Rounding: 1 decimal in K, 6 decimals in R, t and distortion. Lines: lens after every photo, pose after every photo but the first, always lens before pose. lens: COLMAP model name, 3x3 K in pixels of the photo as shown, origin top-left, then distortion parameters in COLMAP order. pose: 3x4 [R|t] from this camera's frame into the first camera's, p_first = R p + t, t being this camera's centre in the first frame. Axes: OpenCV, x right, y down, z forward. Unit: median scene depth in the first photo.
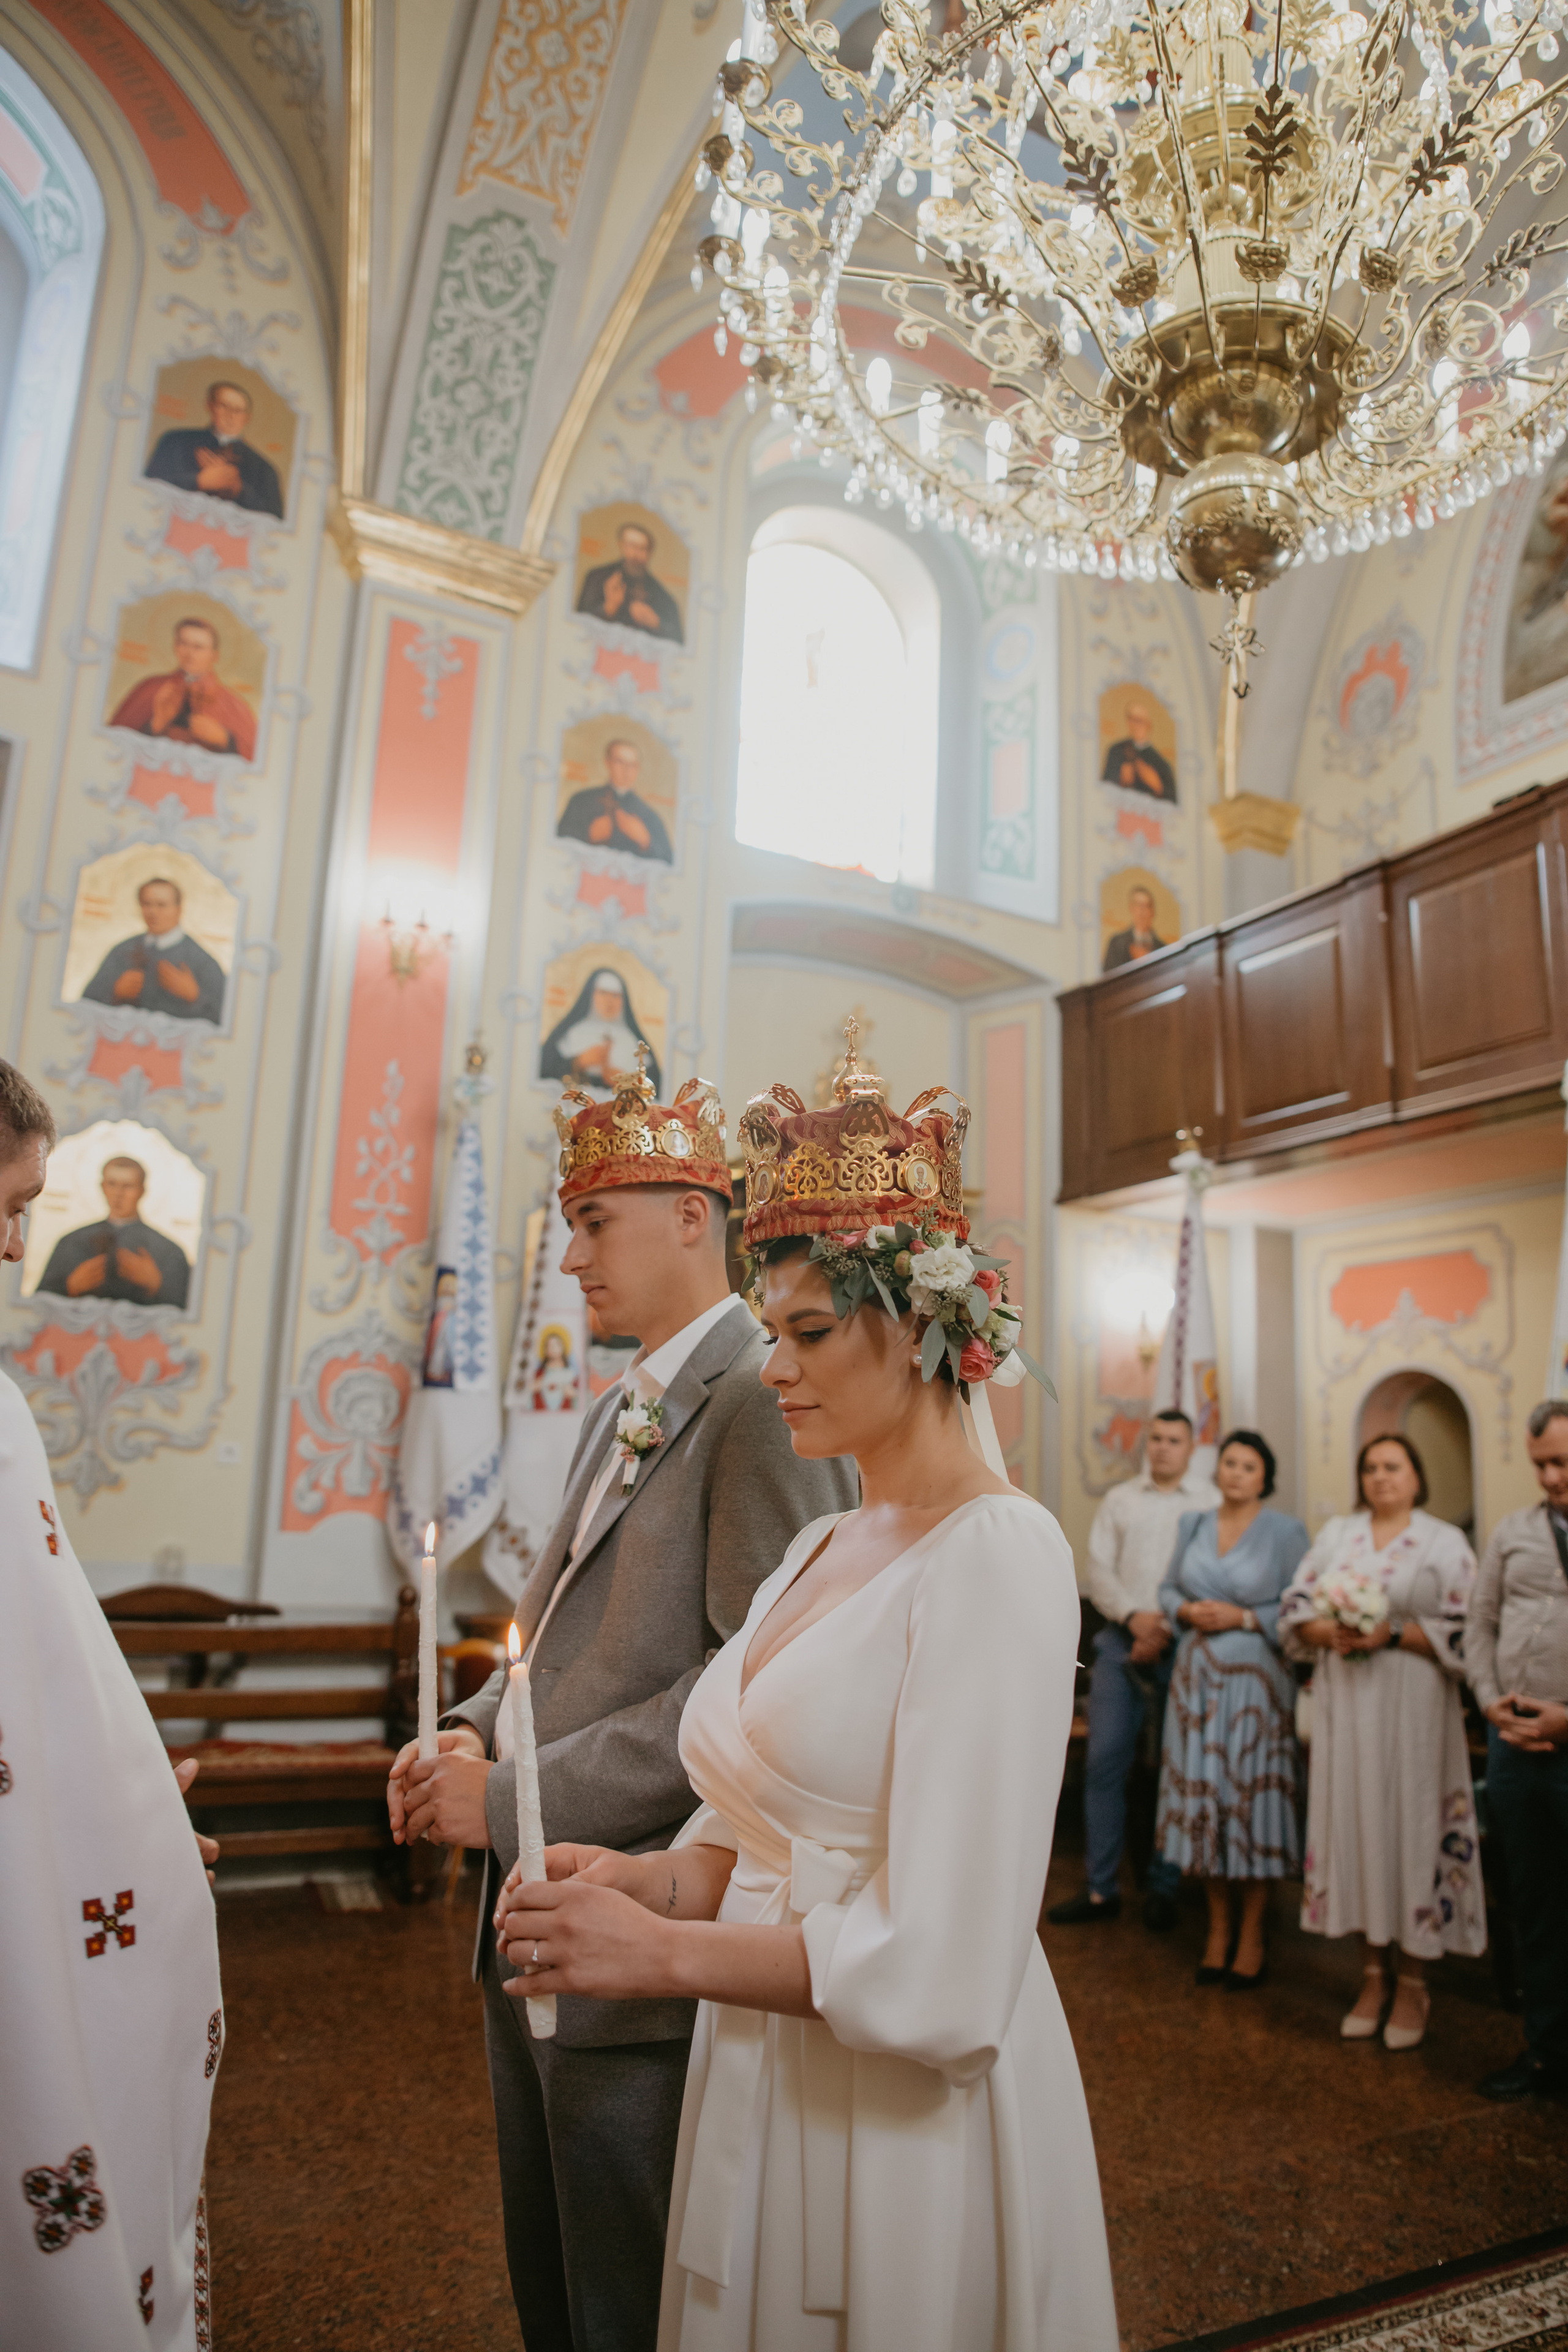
lens RADIAL K [[1606.3, 0, 775.9], [0, 1606.3, 1160.5], [0, 0, 1]] dist [-0.067088, 0.029138]
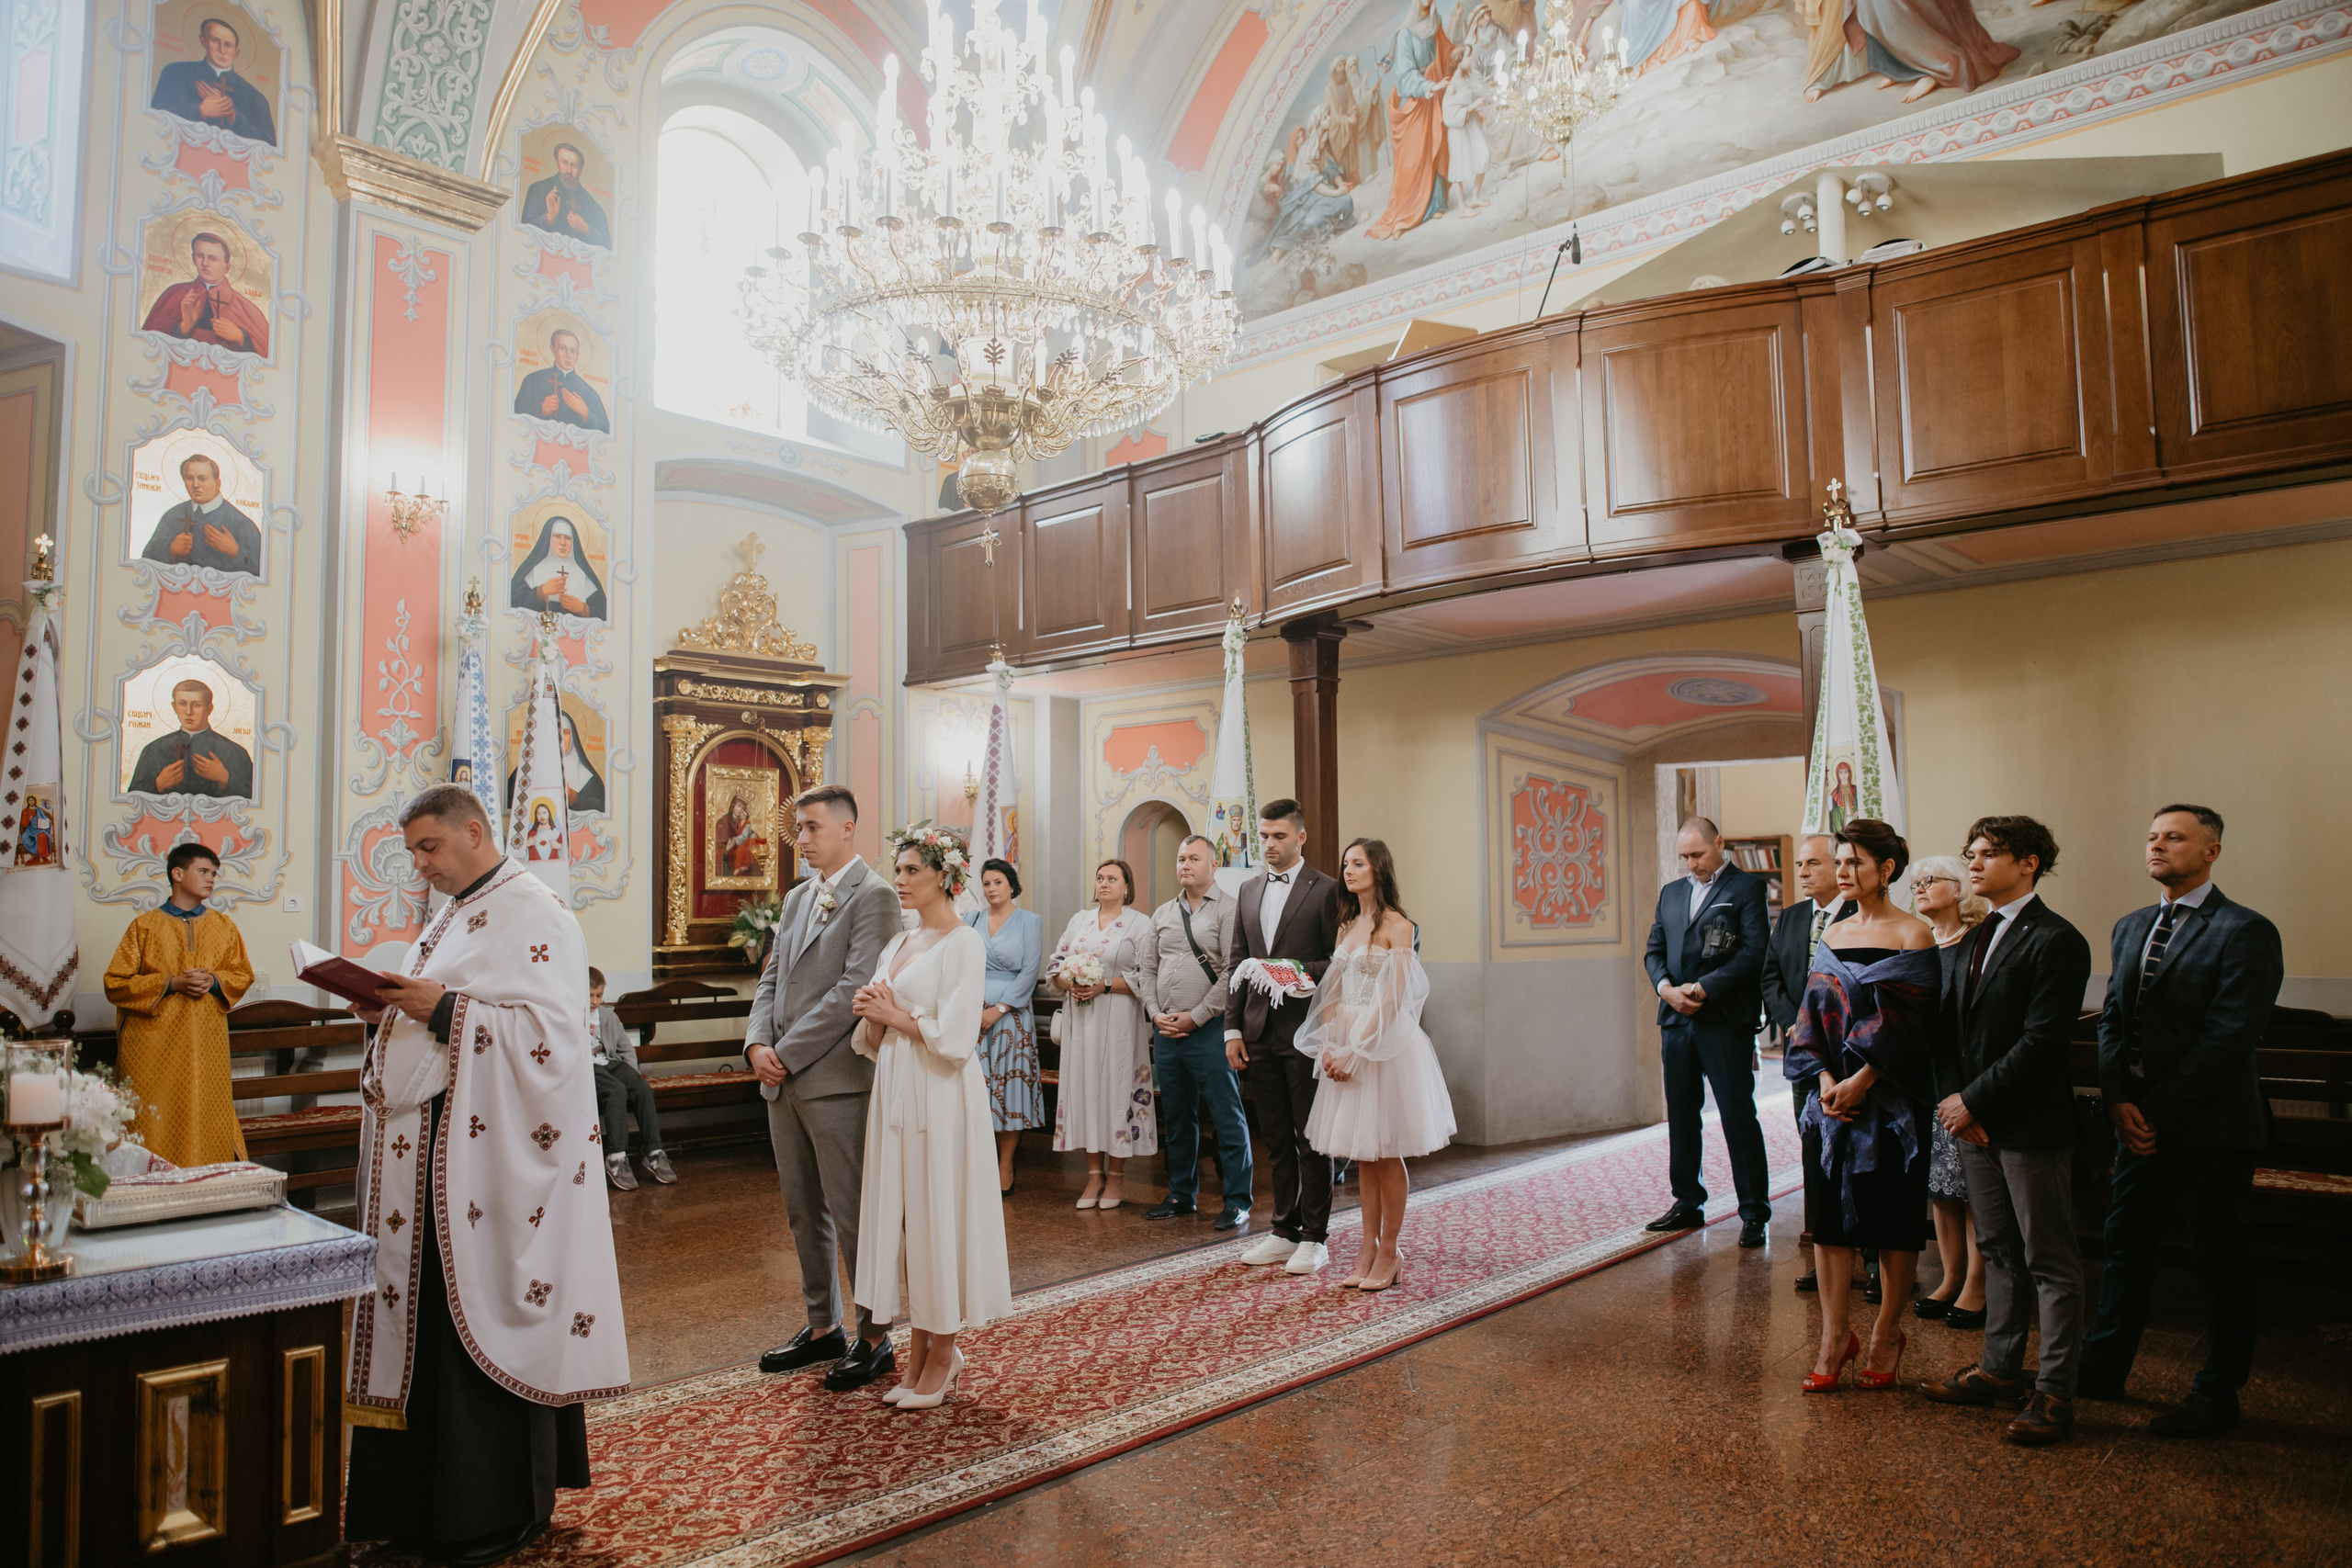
lens RADIAL K [[1606.1, 0, 1176.7], [0, 1606.1, 773.9], [0, 0, 1]] dist [-0.067088, 0.029138]
pose [[0.942188, -0.027088, 0.333987, -0.082552], [-0.017108, 0.991539, 0.128680, -0.103853], [-0.334647, -0.126954, 0.933753, -0.457912]]
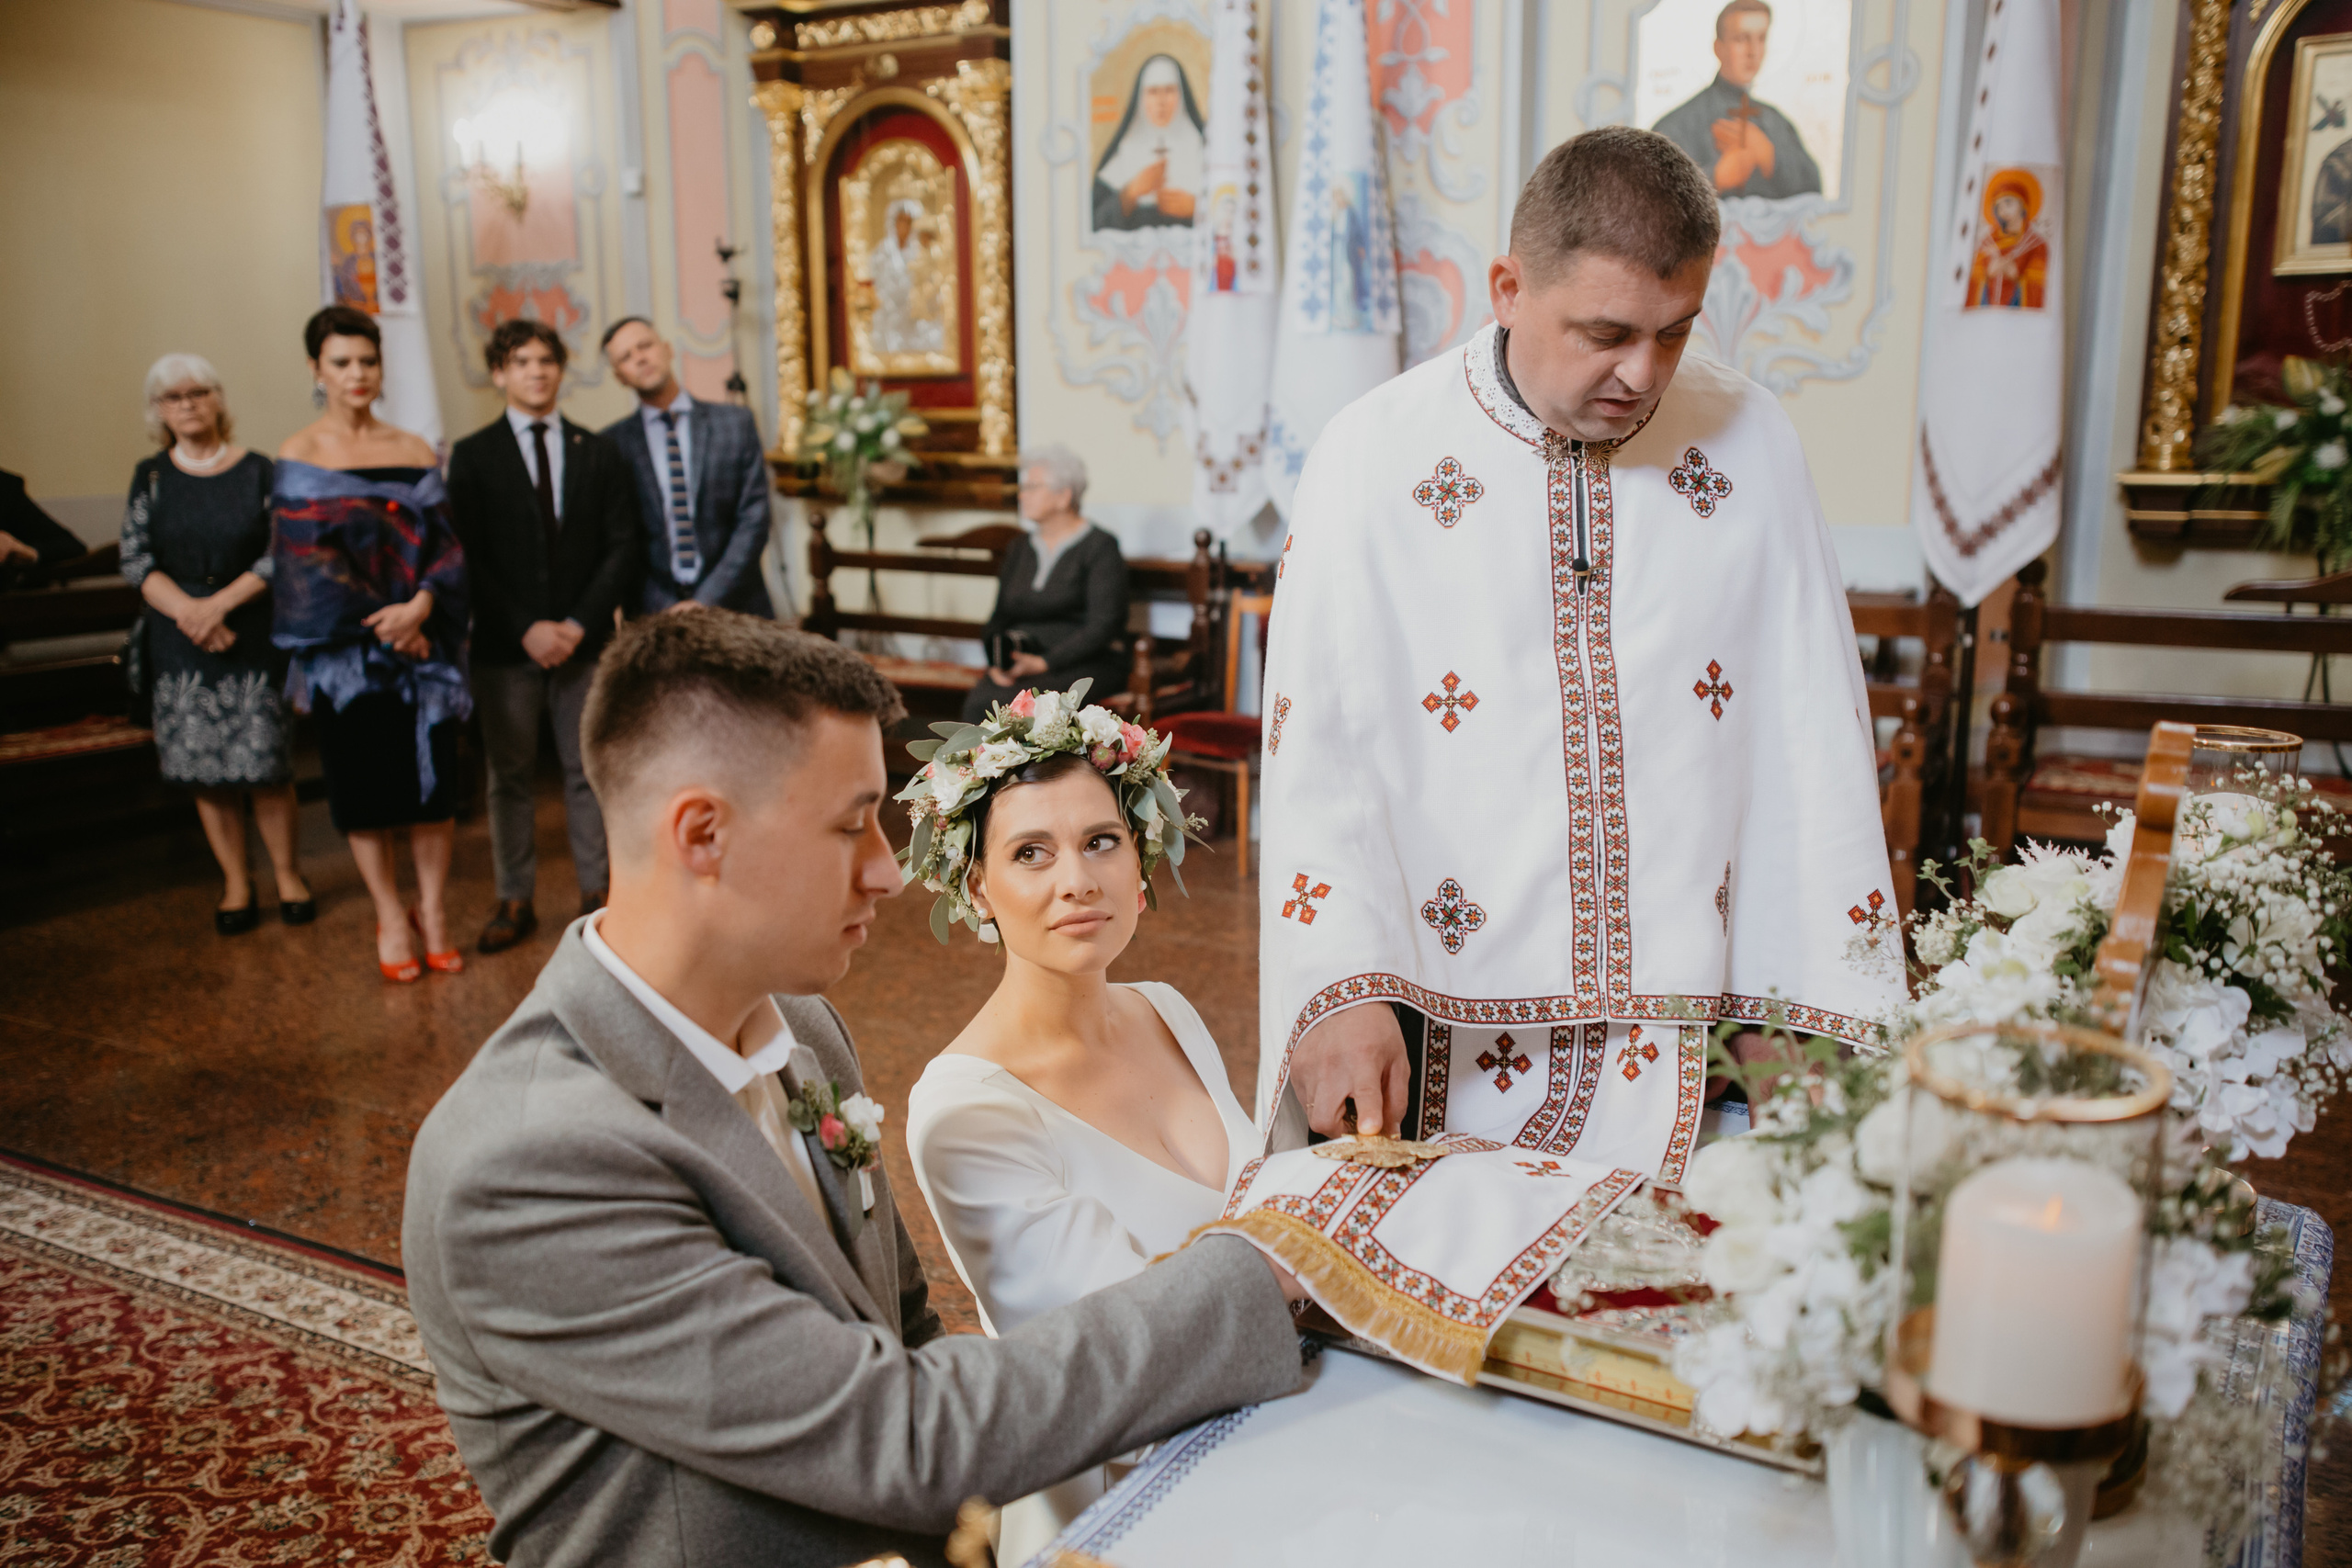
lens RADIAL K [[2023.6, 0, 1164.1], [0, 2023.6, 779.8], [0, 0, 1]] dist [0.001003, 0.063647]
pose [[-0.506963, -0.207628, 0.836588, -0.390291], [-0.188908, 0.973724, 0.127187, 0.033959], [-0.841013, -0.093559, -0.532864, 0.308010]]
